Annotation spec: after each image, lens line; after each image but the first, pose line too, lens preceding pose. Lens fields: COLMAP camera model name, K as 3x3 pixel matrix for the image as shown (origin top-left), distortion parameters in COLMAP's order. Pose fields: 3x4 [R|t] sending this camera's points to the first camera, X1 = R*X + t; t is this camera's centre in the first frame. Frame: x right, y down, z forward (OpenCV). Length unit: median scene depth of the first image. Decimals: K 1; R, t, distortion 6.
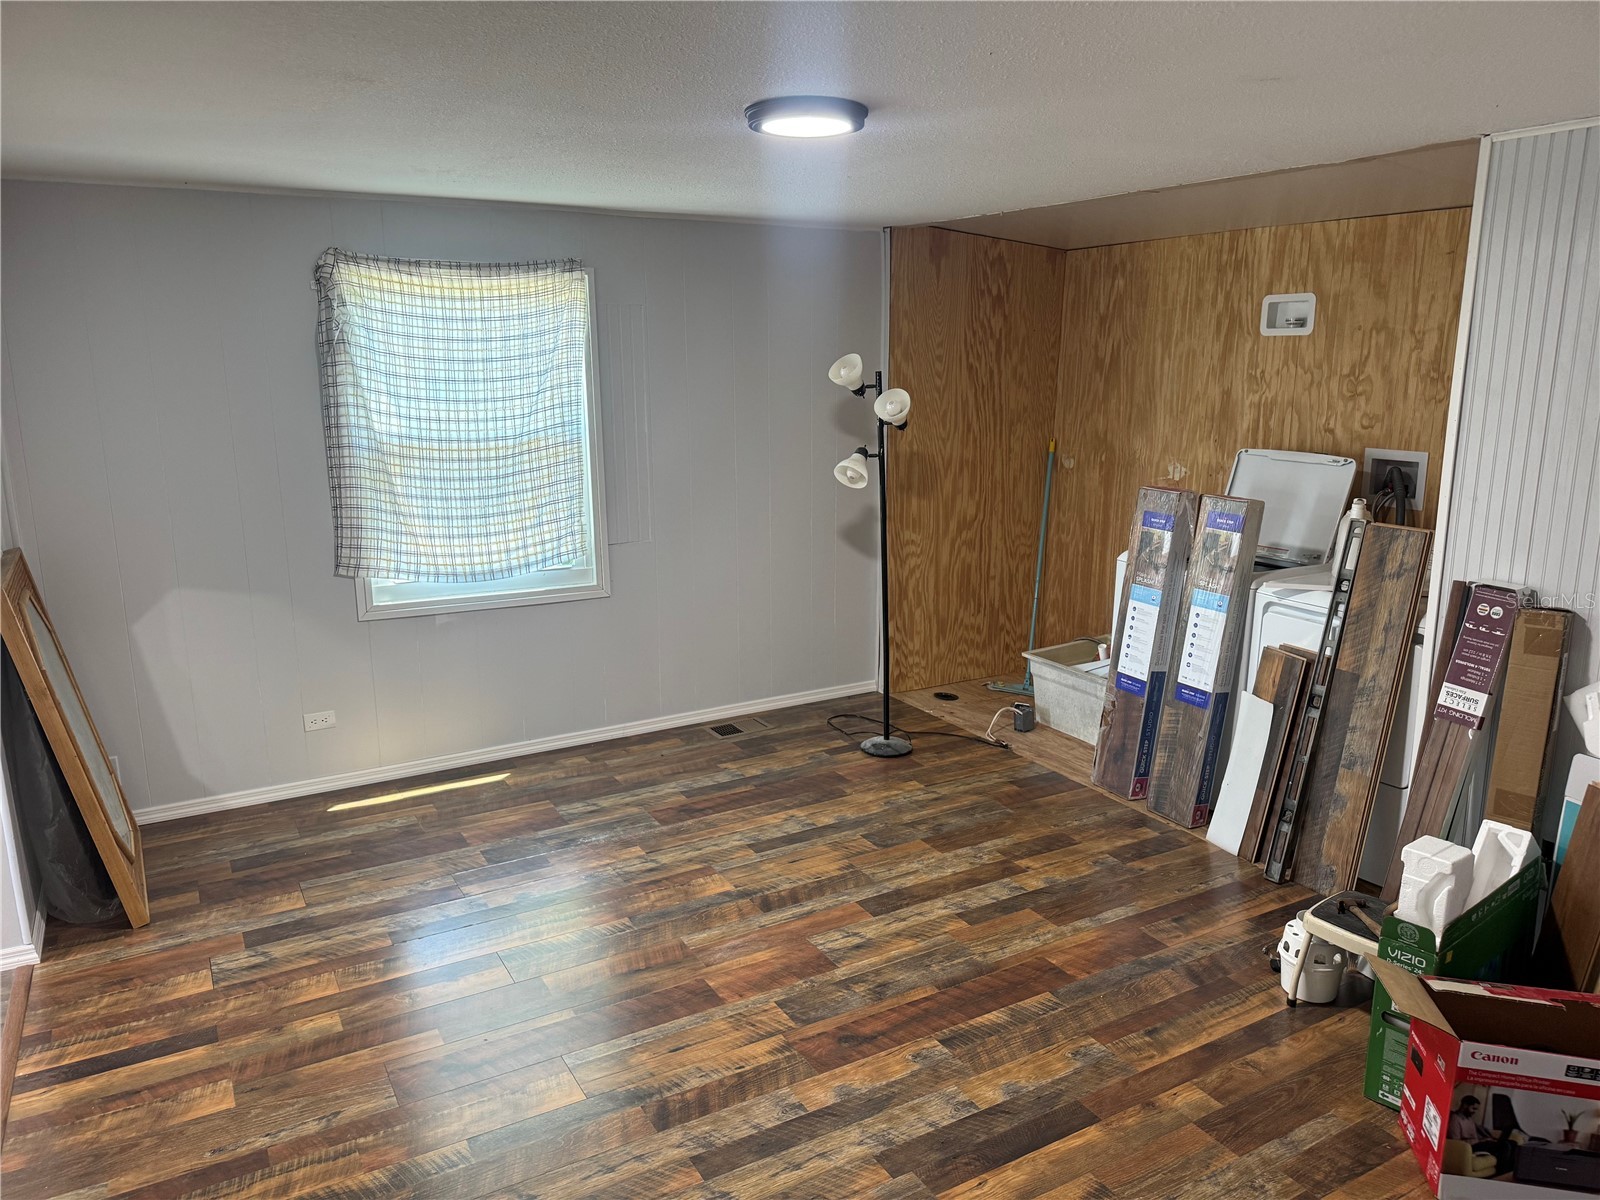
lens RADIAL K [[1116.6, 0, 786.6], [0, 1116.6, 613.4], [0, 0, 1]] dist [0.090323, -0.108143]
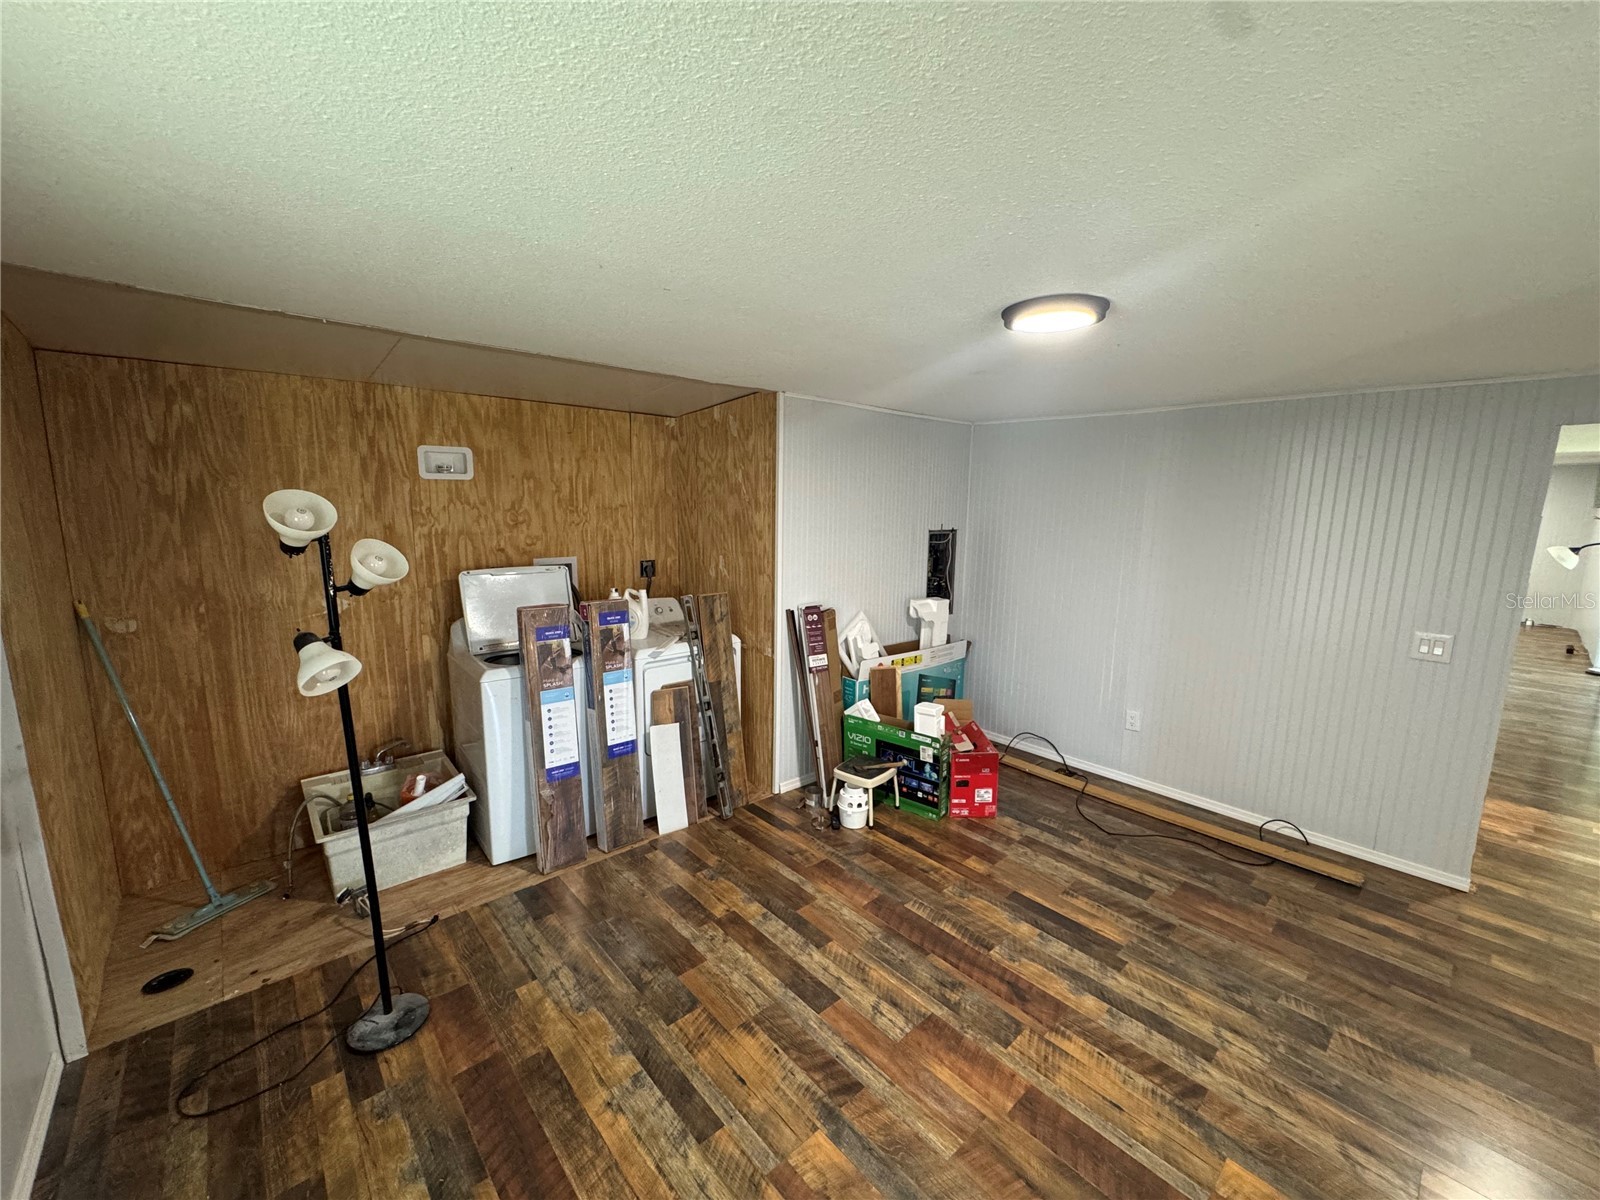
lens RADIAL K [[643.3, 0, 811.0], [0, 643.3, 597.8], [0, 0, 1]] dist [0.002078, 0.000653]
pose [[-0.219396, -0.164125, 0.961732, -0.391636], [0.201946, 0.956761, 0.209346, -0.211698], [-0.954507, 0.240148, -0.176765, 0.874113]]
